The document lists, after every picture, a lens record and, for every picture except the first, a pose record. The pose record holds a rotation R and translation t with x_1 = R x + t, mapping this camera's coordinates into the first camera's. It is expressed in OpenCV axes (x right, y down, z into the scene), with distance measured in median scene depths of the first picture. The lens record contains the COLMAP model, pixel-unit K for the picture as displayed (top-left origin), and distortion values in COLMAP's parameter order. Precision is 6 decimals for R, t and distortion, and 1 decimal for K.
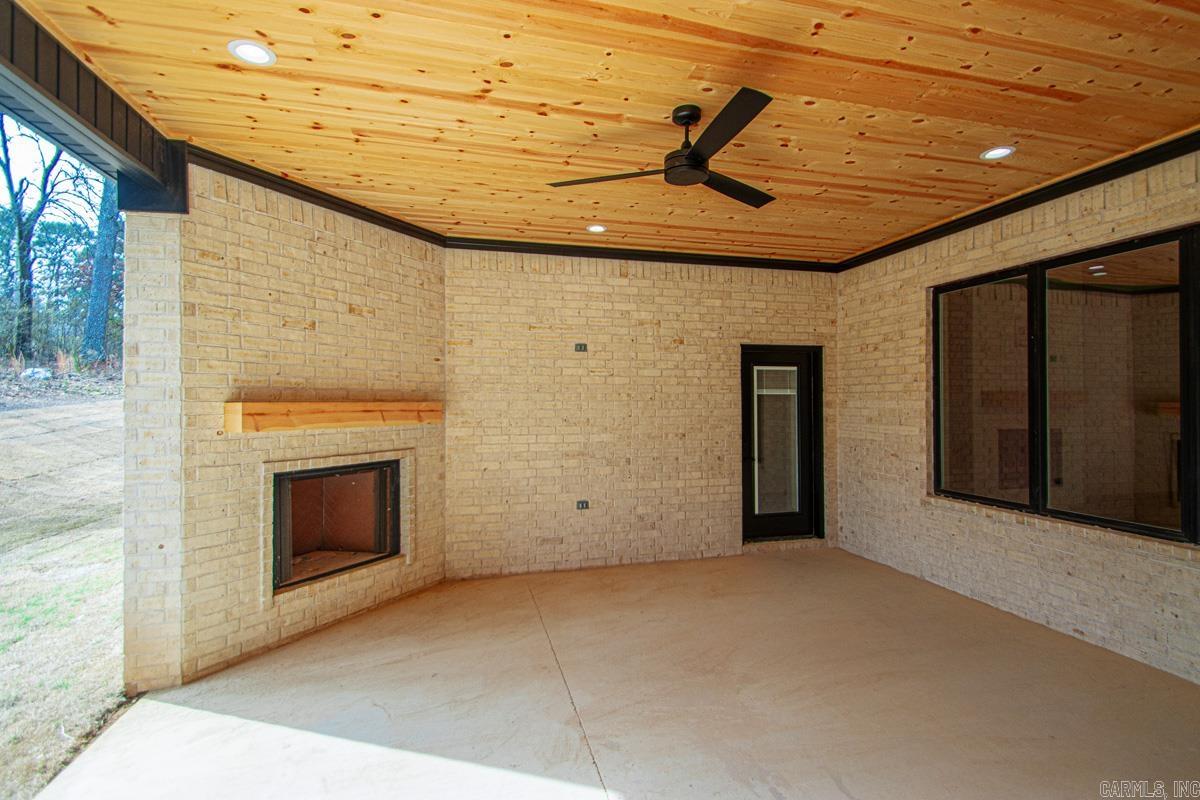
lens RADIAL K [[550.7, 0, 603.0], [0, 550.7, 404.6], [0, 0, 1]] dist [0.014263, 0.000091]
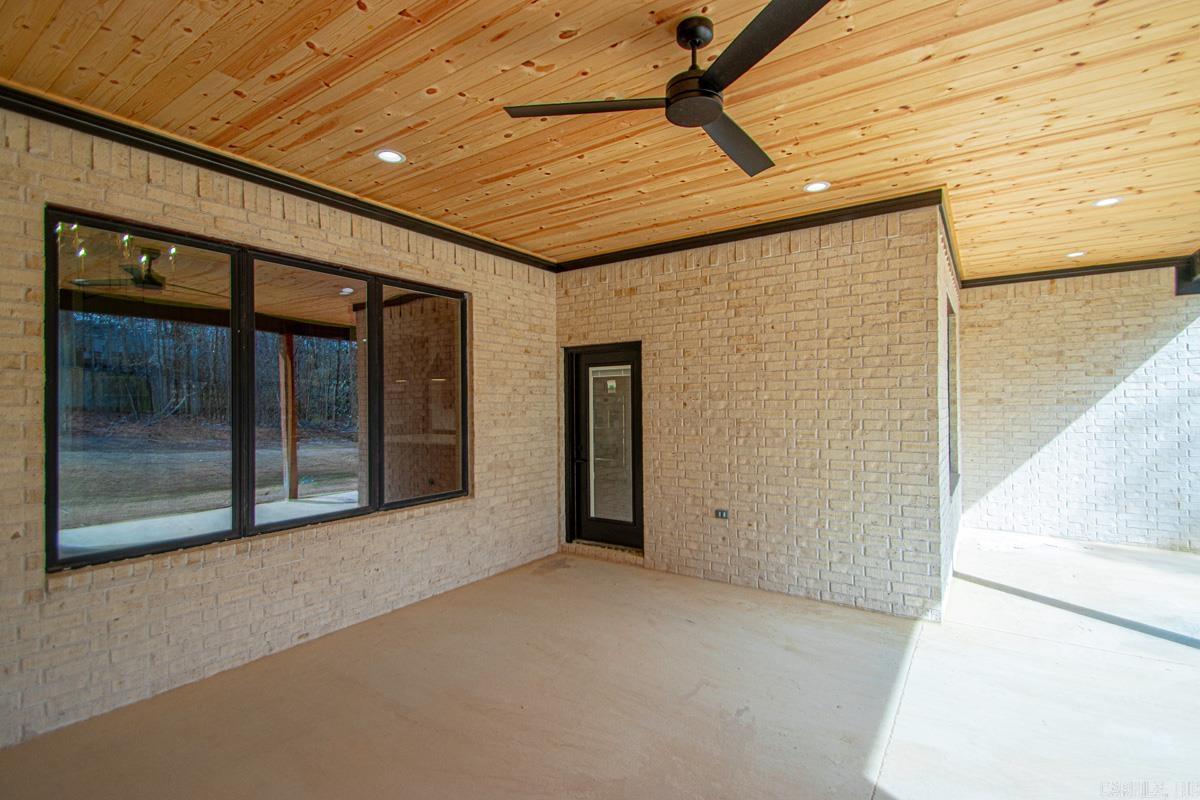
lens RADIAL K [[567.6, 0, 610.0], [0, 567.6, 400.1], [0, 0, 1]] dist [0.011576, -0.000577]
pose [[-0.663143, 0.014531, 0.748352, -0.270053], [0.016115, 0.999857, -0.005135, -0.001160], [-0.748320, 0.008654, -0.663282, 1.197741]]
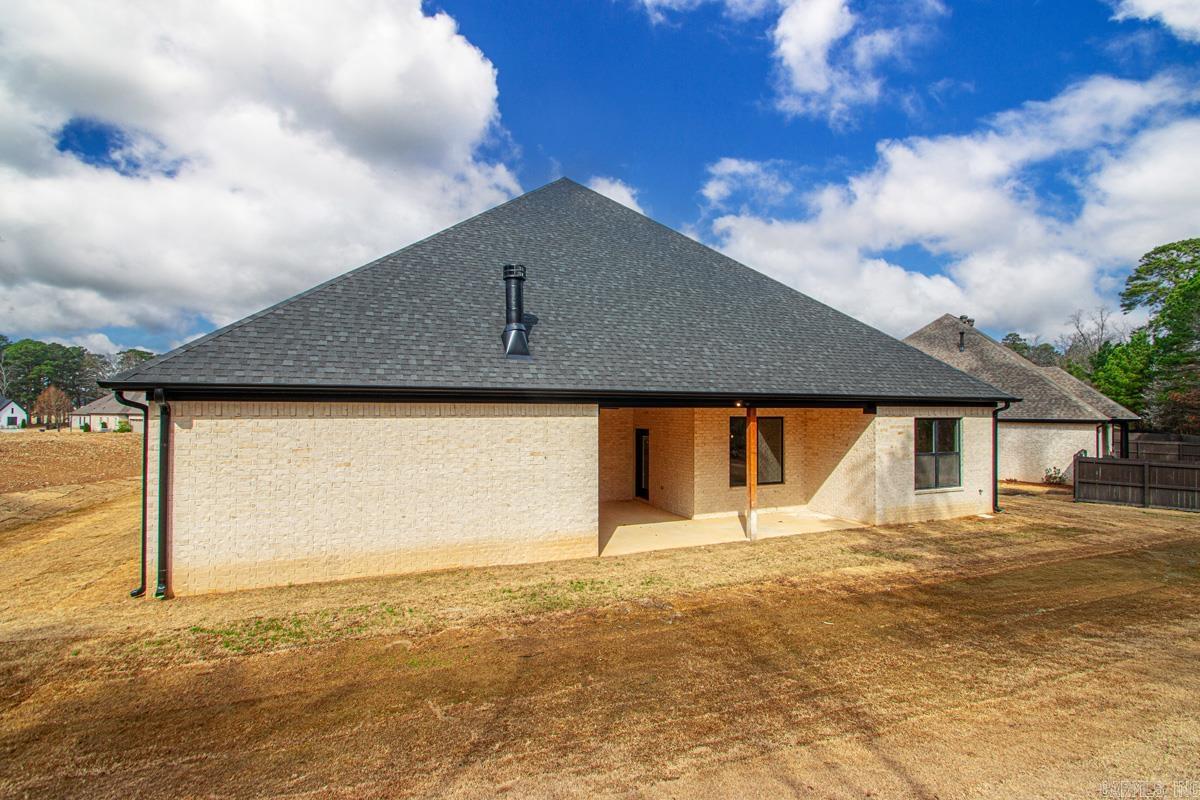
lens RADIAL K [[550.7, 0, 603.0], [0, 550.7, 404.6], [0, 0, 1]] dist [0.014263, 0.000091]
pose [[-0.125053, 0.017421, 0.991997, -3.345422], [0.006241, 0.999840, -0.016772, -0.276016], [-0.992130, 0.004094, -0.125141, 1.049760]]
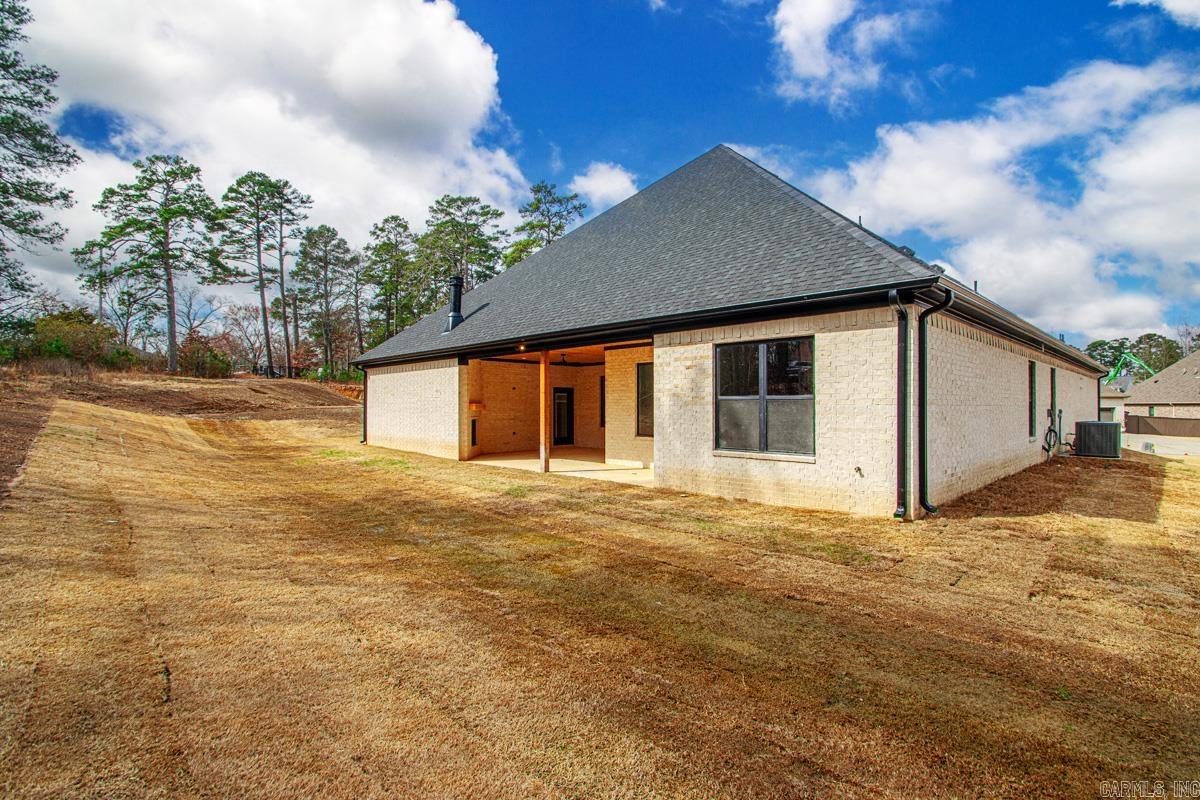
lens RADIAL K [[526.2, 0, 600.0], [0, 526.2, 400.0], [0, 0, 1]] dist [0.011134, -0.000075]
pose [[0.866262, 0.007099, 0.499540, -1.712865], [0.001132, 0.999869, -0.016172, 0.034845], [-0.499589, 0.014574, 0.866140, -2.995725]]
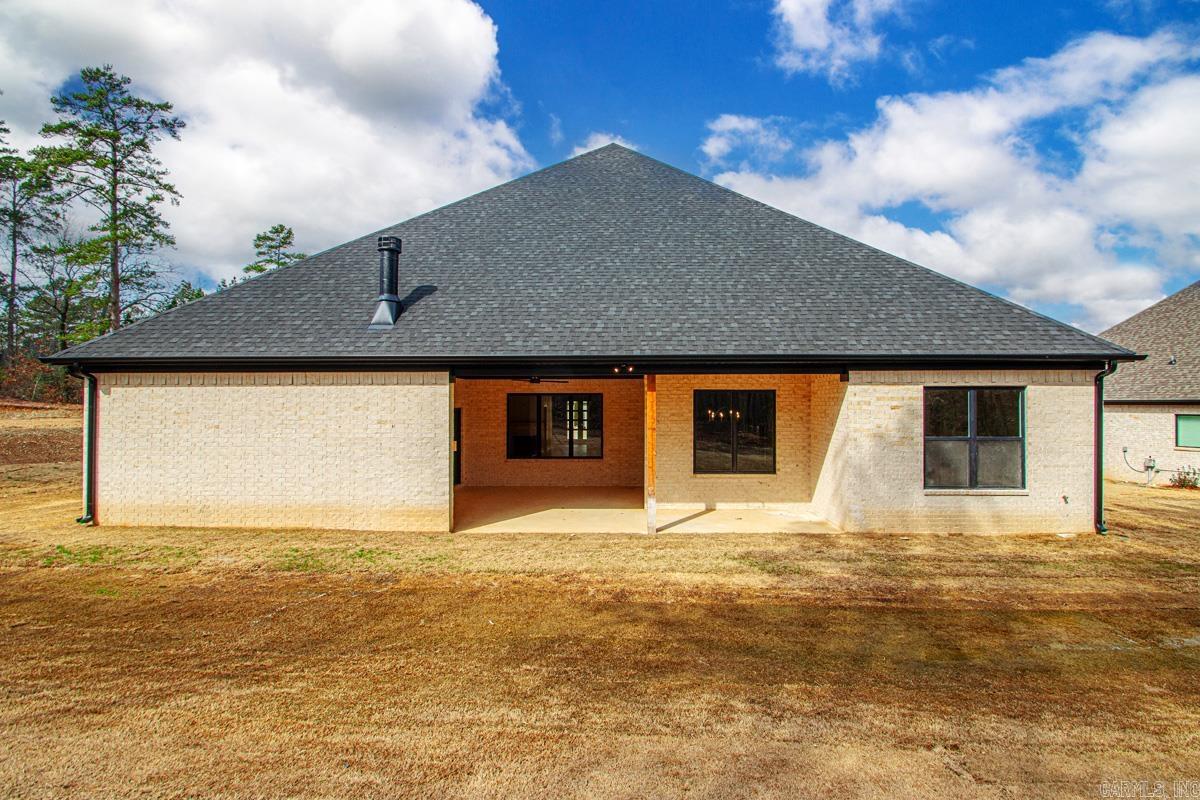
lens RADIAL K [[567.6, 0, 610.0], [0, 567.6, 400.1], [0, 0, 1]] dist [0.011576, -0.000577]
pose [[0.301419, 0.013368, 0.953398, -2.970131], [0.006381, 0.999851, -0.016037, -0.147581], [-0.953470, 0.010918, 0.301289, -0.737956]]
